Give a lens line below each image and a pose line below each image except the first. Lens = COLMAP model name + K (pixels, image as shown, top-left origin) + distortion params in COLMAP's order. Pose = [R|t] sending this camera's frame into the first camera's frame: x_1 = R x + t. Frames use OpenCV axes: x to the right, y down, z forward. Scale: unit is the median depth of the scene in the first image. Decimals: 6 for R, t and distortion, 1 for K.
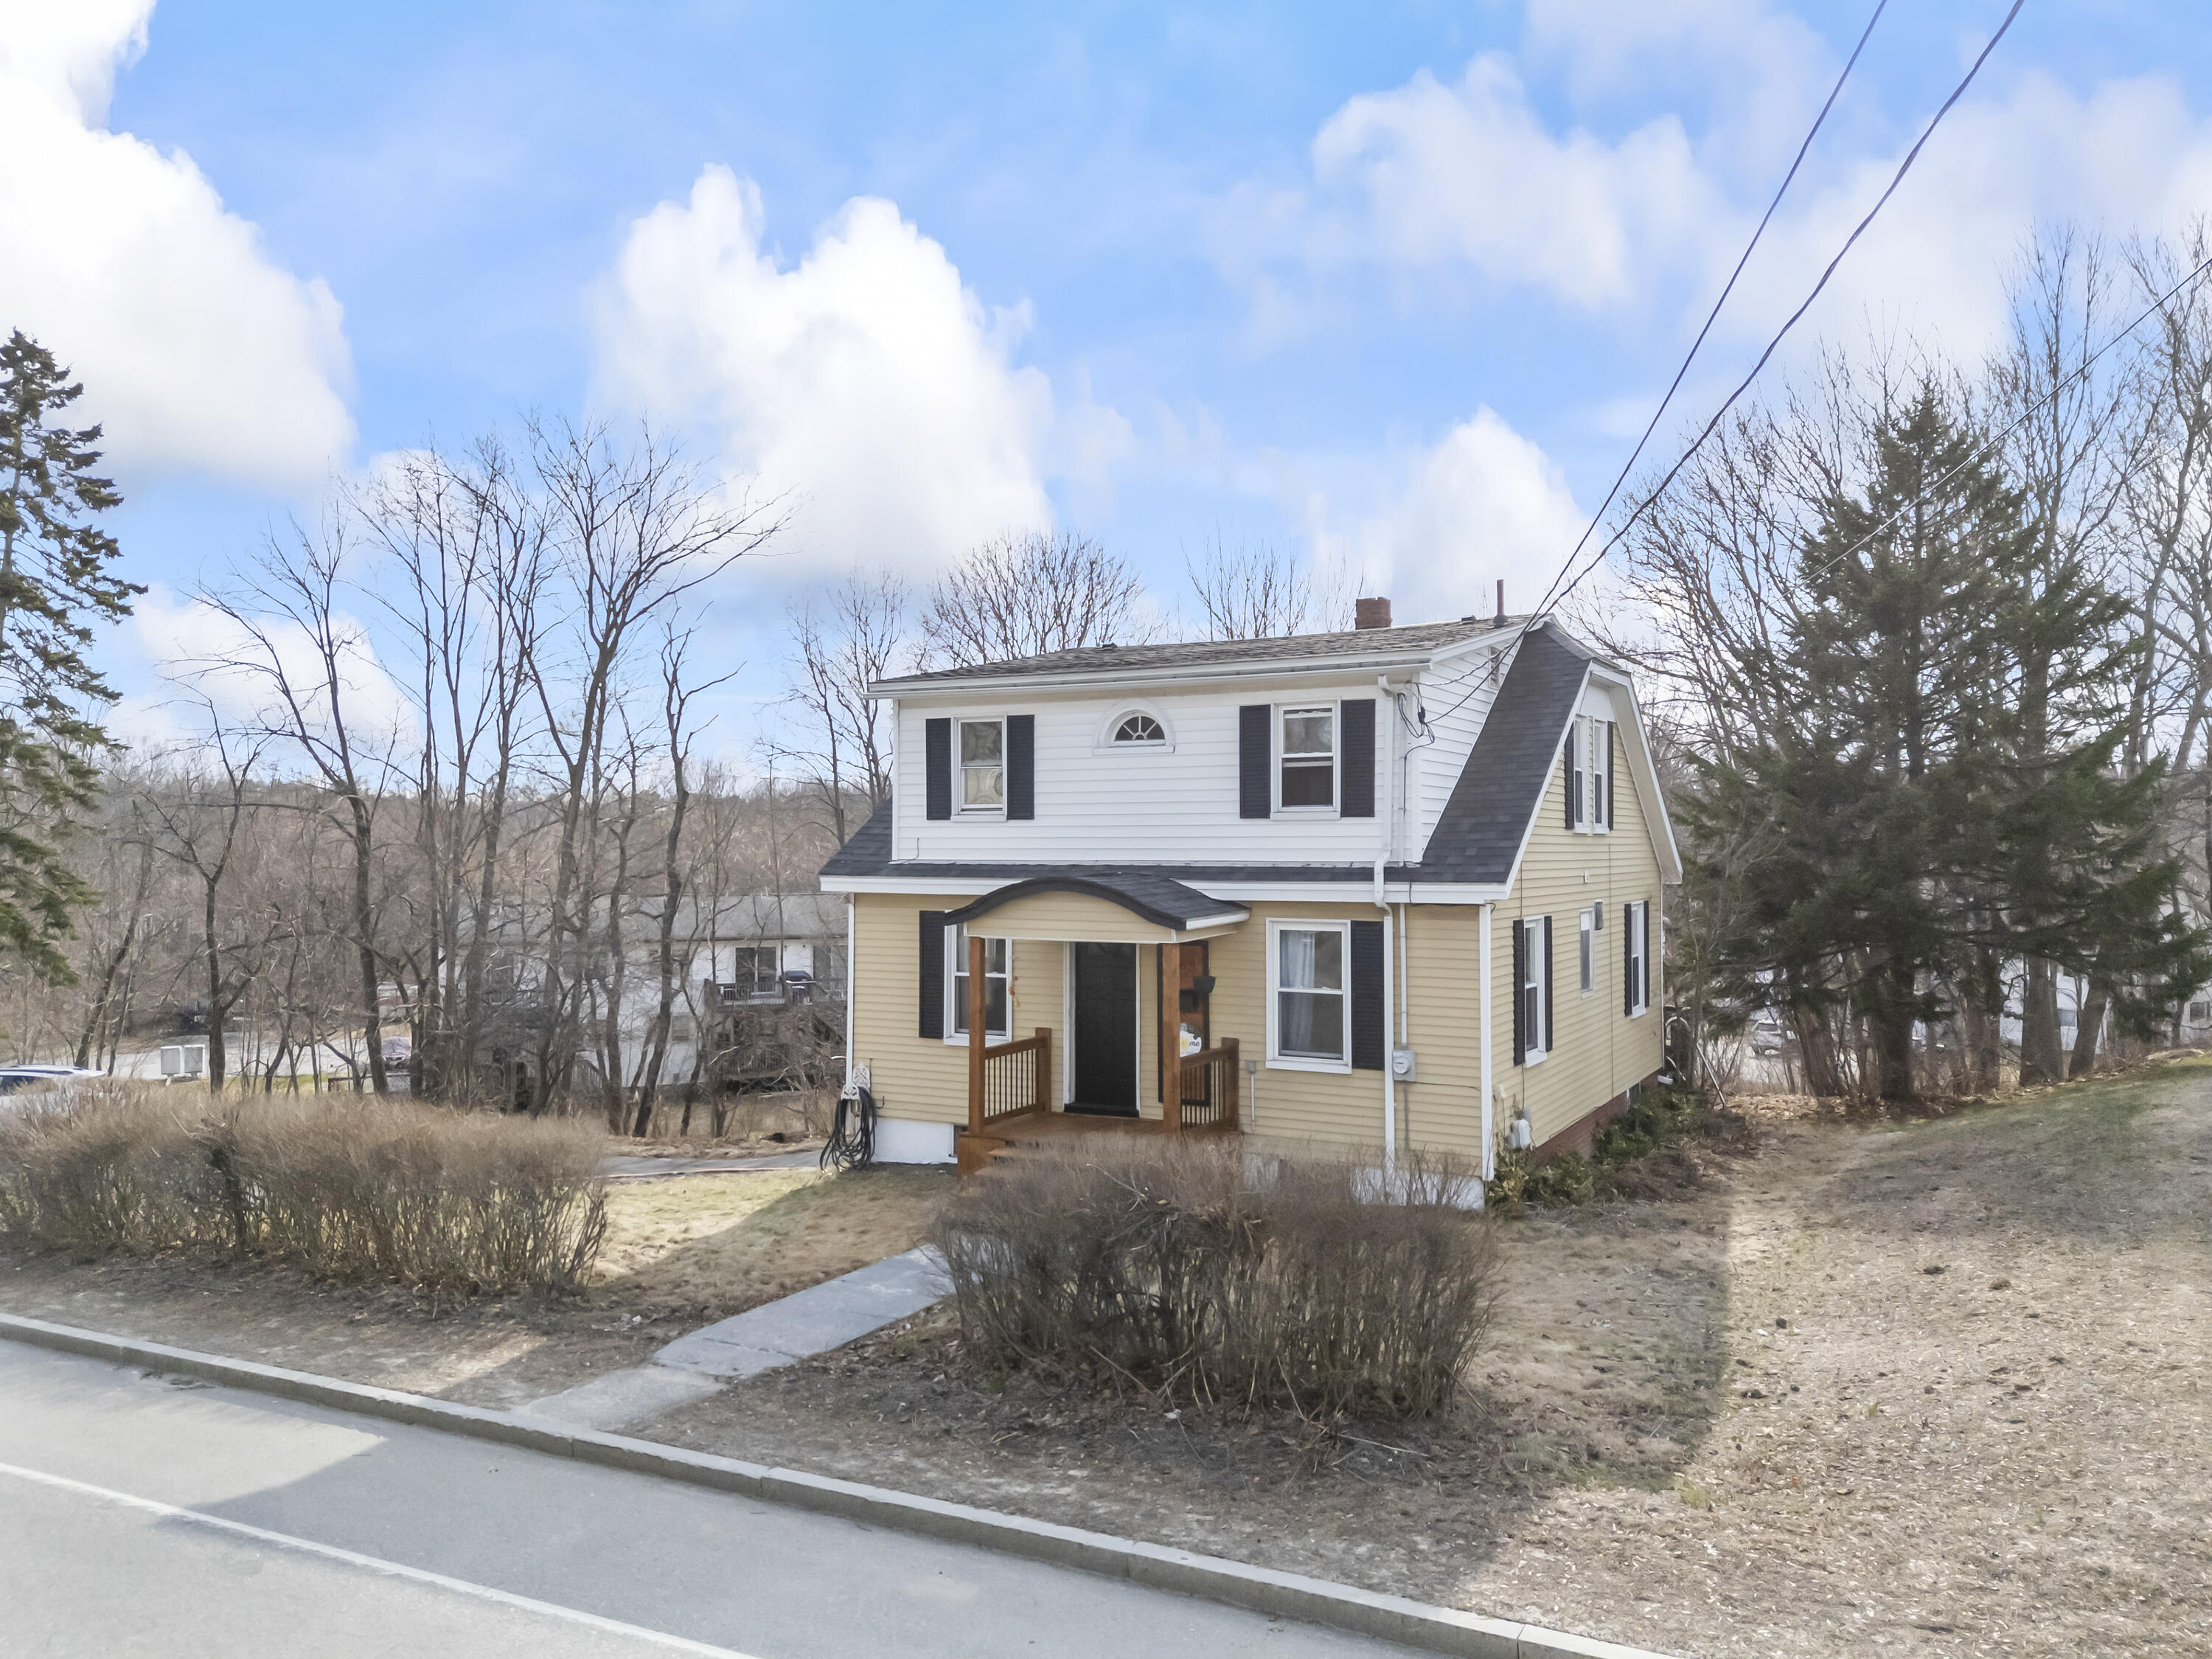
lens RADIAL K [[1639.0, 0, 1104.0], [0, 1639.0, 816.9], [0, 0, 1]] dist [0.135728, -0.155370]
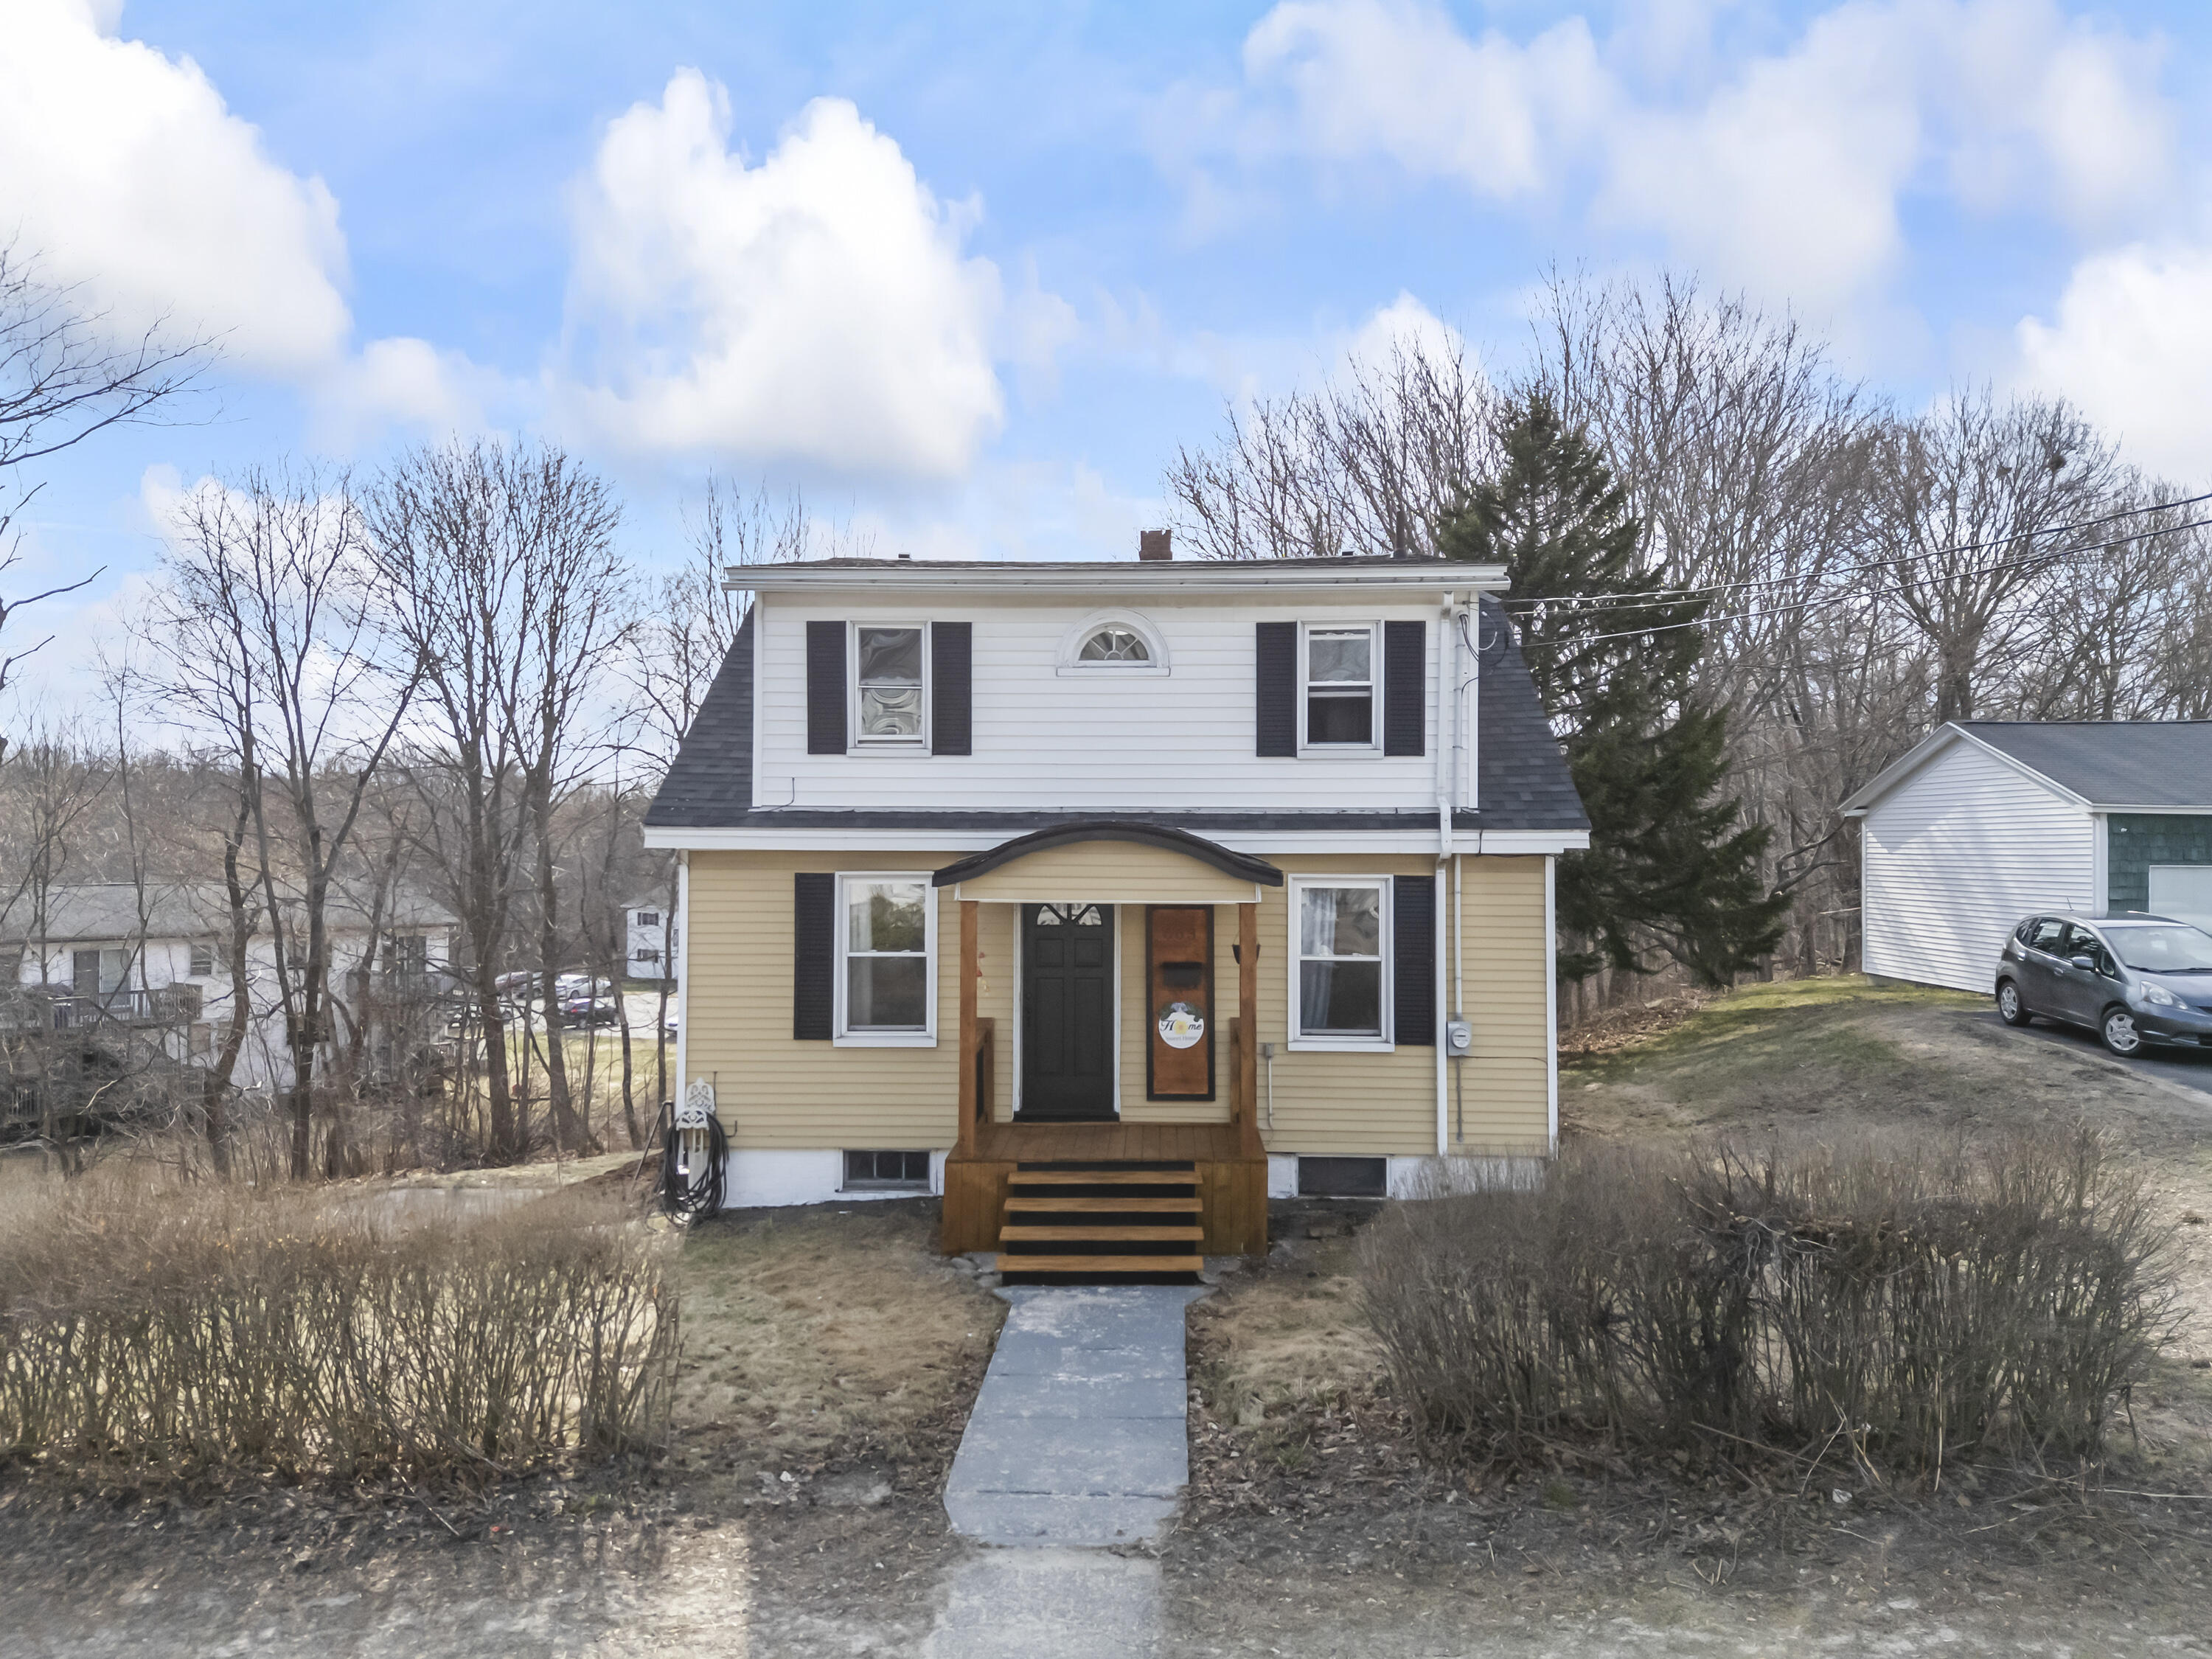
lens RADIAL K [[1639.0, 0, 1104.0], [0, 1639.0, 816.9], [0, 0, 1]] dist [0.135728, -0.155370]
pose [[0.891453, 0.009338, 0.453016, -0.371562], [-0.011624, 0.999930, 0.002264, 0.031269], [-0.452963, -0.007284, 0.891499, 0.287826]]
